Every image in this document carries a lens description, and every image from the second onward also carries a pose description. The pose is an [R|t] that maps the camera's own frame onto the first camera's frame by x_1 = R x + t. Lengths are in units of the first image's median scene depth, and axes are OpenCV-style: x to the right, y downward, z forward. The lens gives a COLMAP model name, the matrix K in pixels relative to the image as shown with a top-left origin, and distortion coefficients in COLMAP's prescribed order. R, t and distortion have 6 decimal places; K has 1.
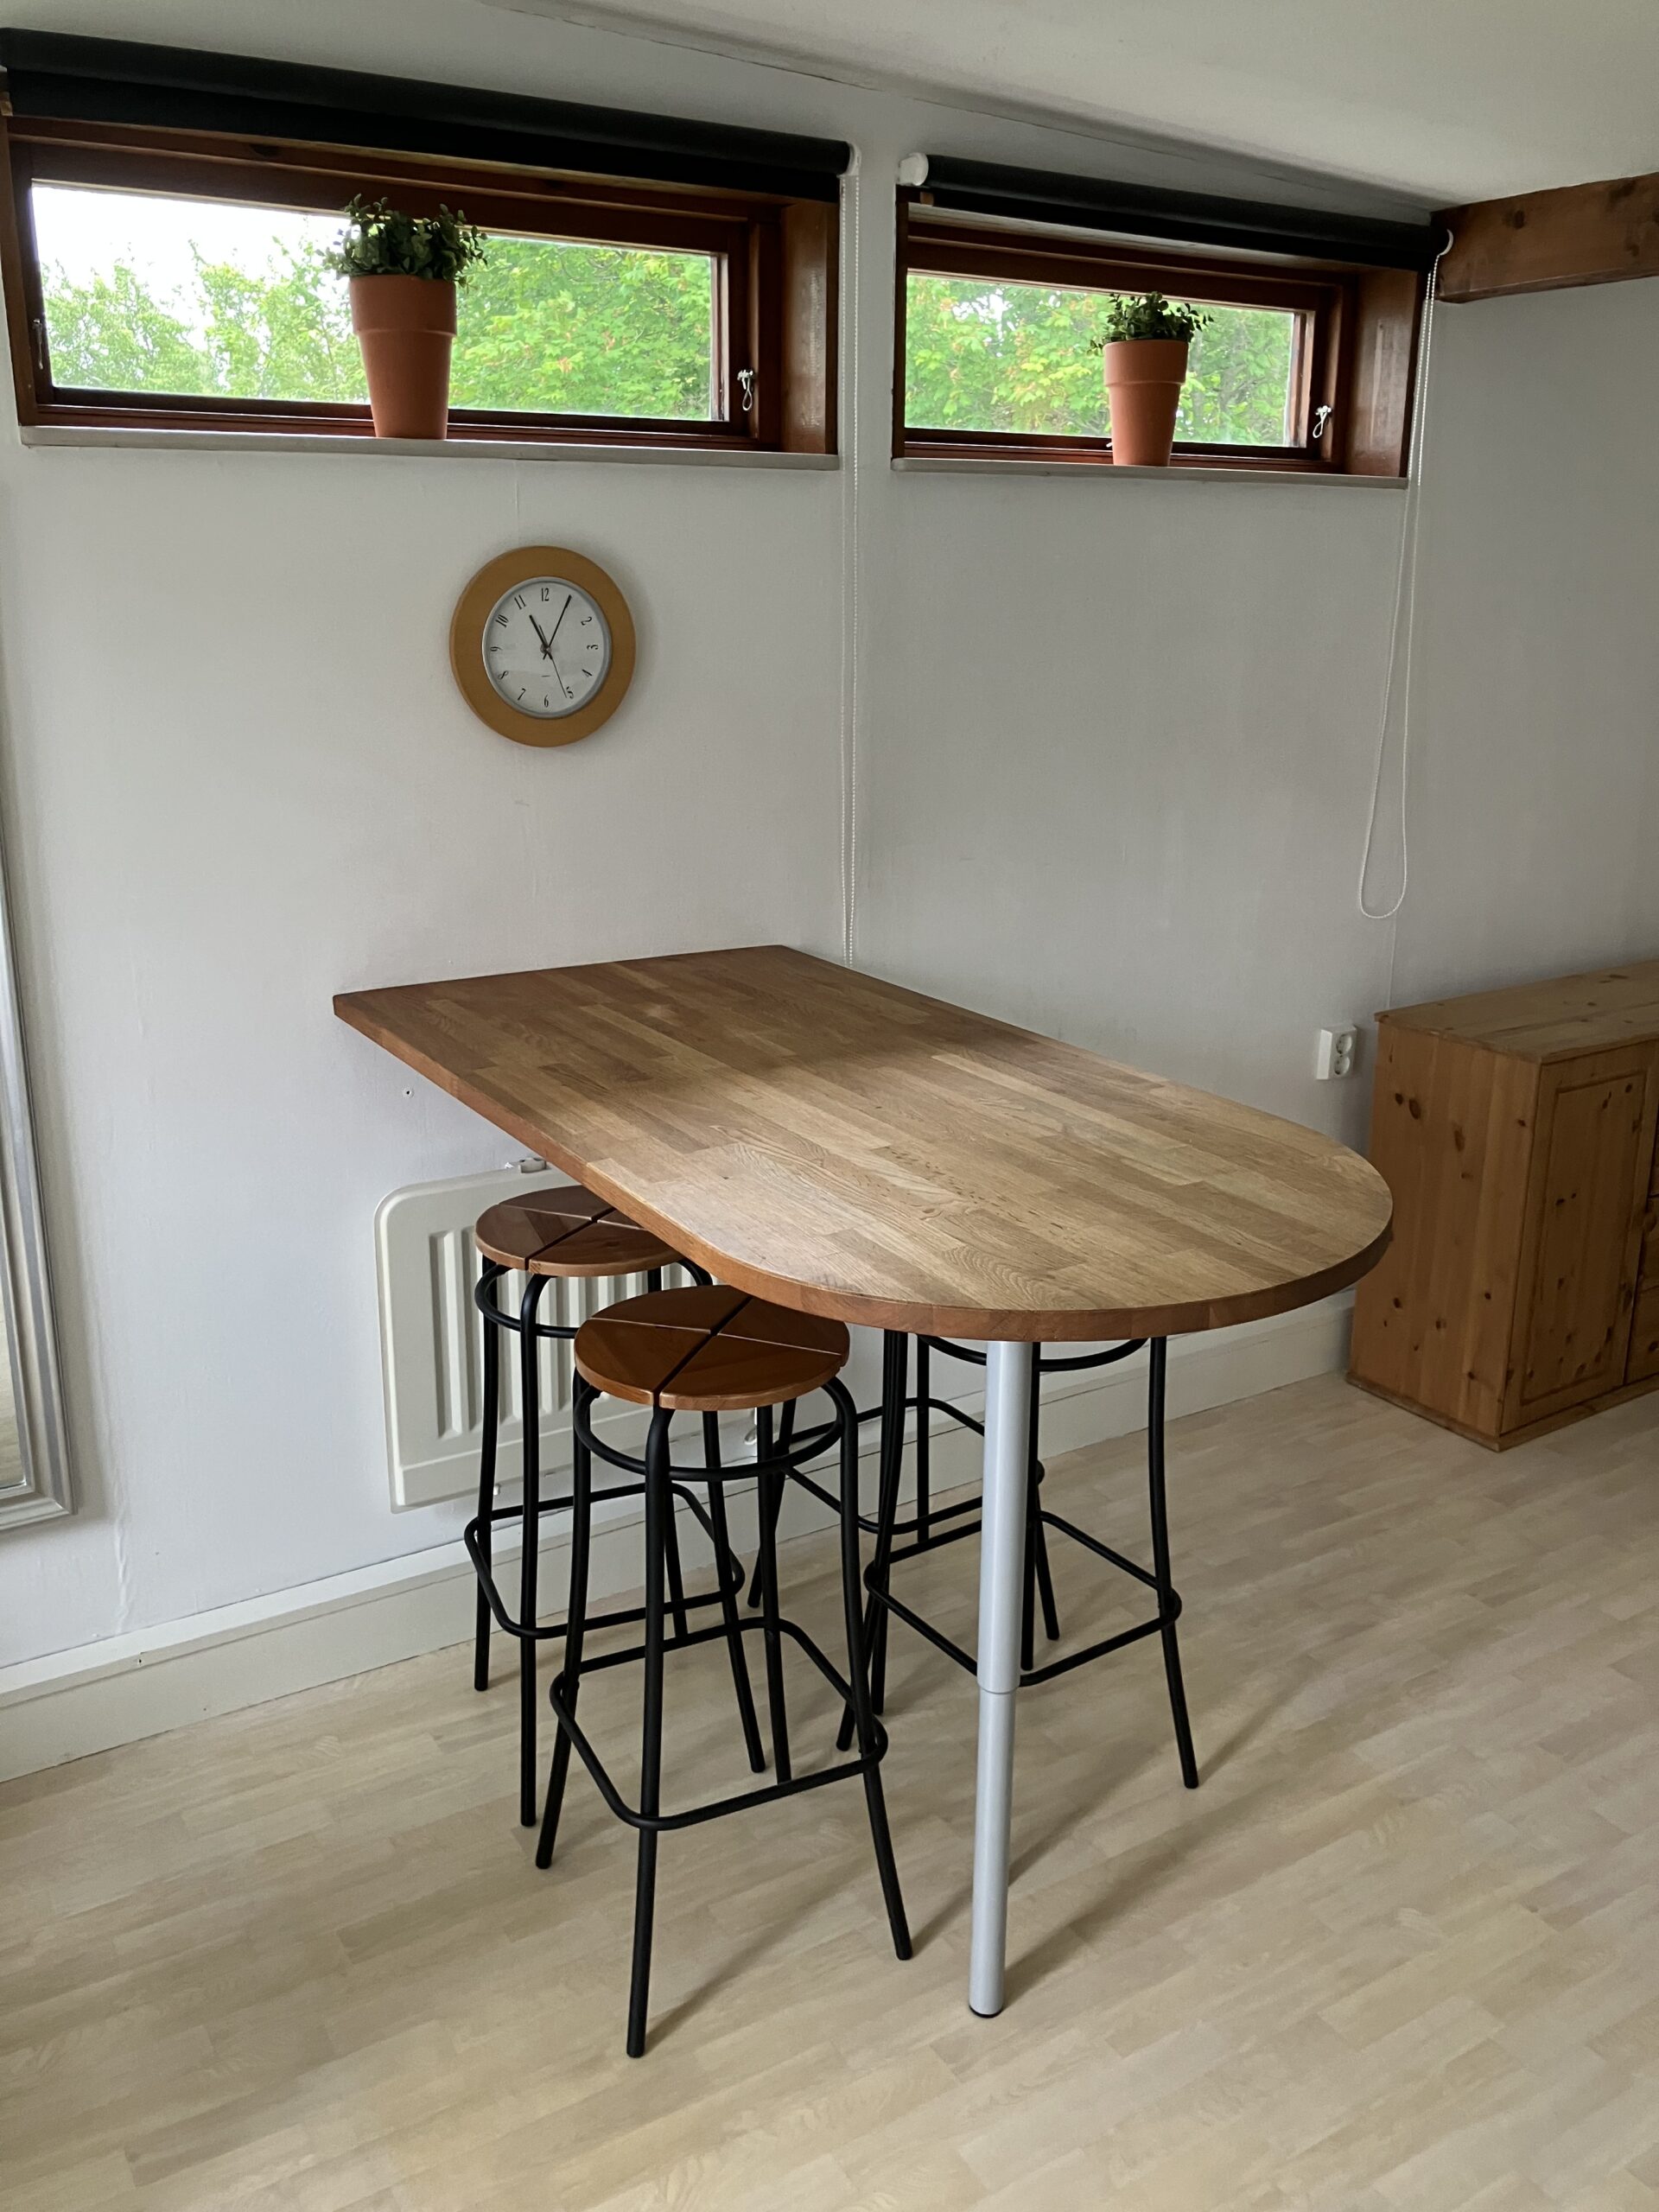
lens RADIAL K [[1824.3, 0, 827.6], [0, 1824.3, 1103.4], [0, 0, 1]] dist [0.016072, 0.007994]
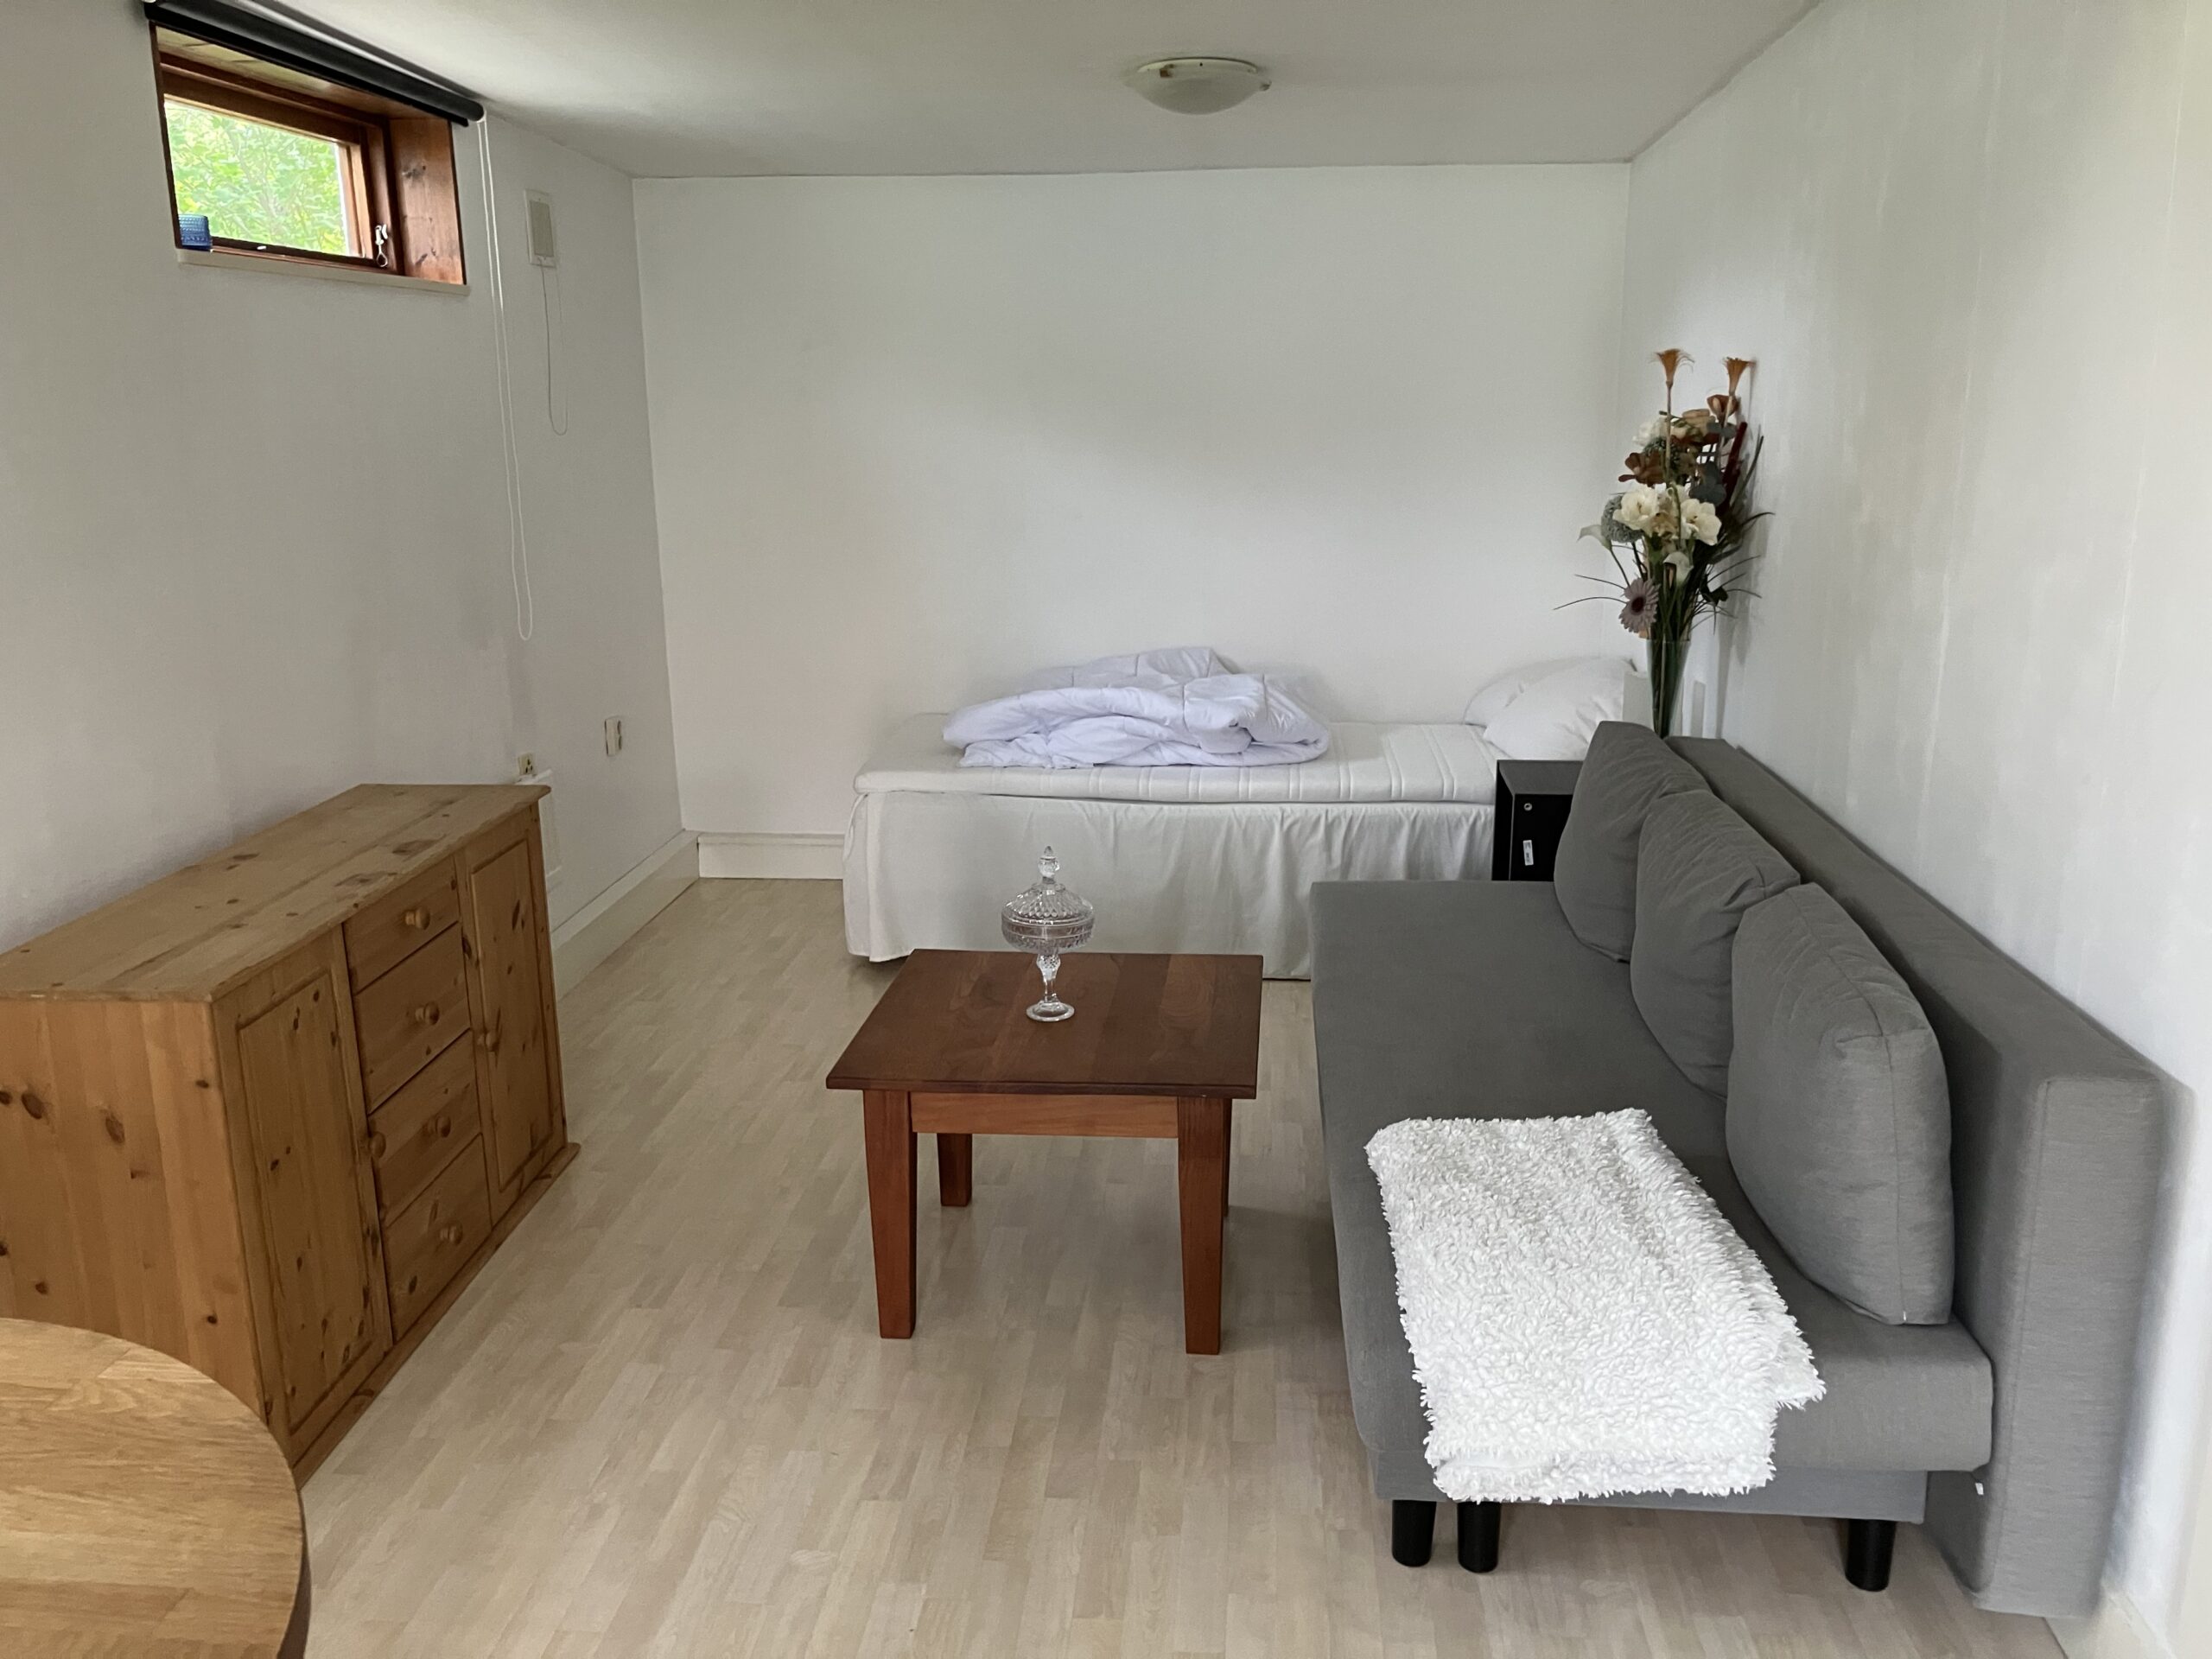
lens RADIAL K [[1824.3, 0, 1107.8], [0, 1824.3, 832.6], [0, 0, 1]] dist [0.016072, 0.007994]
pose [[0.587915, -0.204110, 0.782749, 0.034874], [0.237025, 0.968638, 0.074555, -0.054593], [-0.773418, 0.141700, 0.617856, 0.238484]]
